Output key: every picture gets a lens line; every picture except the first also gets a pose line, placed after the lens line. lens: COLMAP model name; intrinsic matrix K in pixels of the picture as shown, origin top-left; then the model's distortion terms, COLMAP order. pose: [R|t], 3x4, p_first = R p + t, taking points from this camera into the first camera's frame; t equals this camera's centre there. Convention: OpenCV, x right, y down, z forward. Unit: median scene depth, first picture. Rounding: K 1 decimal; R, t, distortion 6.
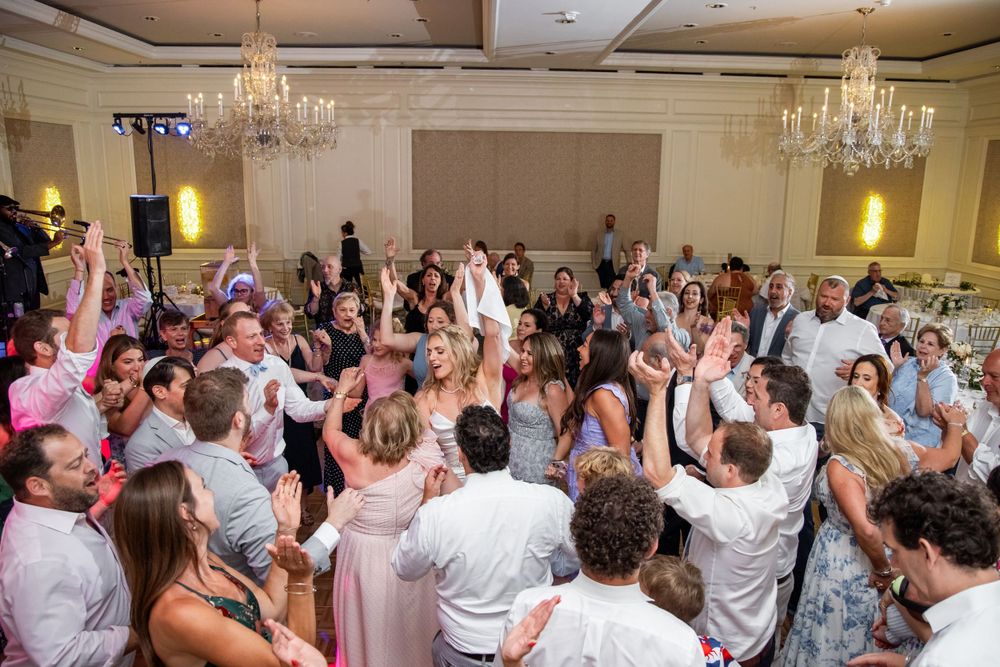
lens RADIAL K [[743.4, 0, 503.0], [0, 743.4, 334.2], [0, 0, 1]] dist [-0.038146, 0.005025]
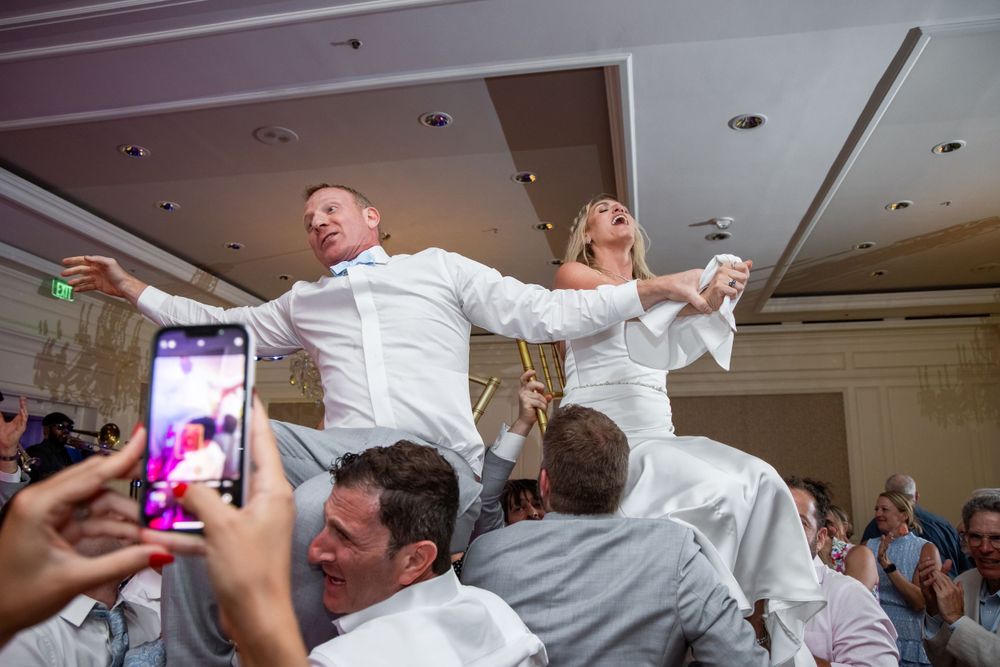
lens RADIAL K [[743.4, 0, 498.4], [0, 743.4, 336.1], [0, 0, 1]] dist [-0.038146, 0.005025]
pose [[0.977579, -0.056545, -0.202833, 0.001863], [-0.030384, 0.915310, -0.401603, 0.026167], [0.208364, 0.398761, 0.893070, 0.130771]]
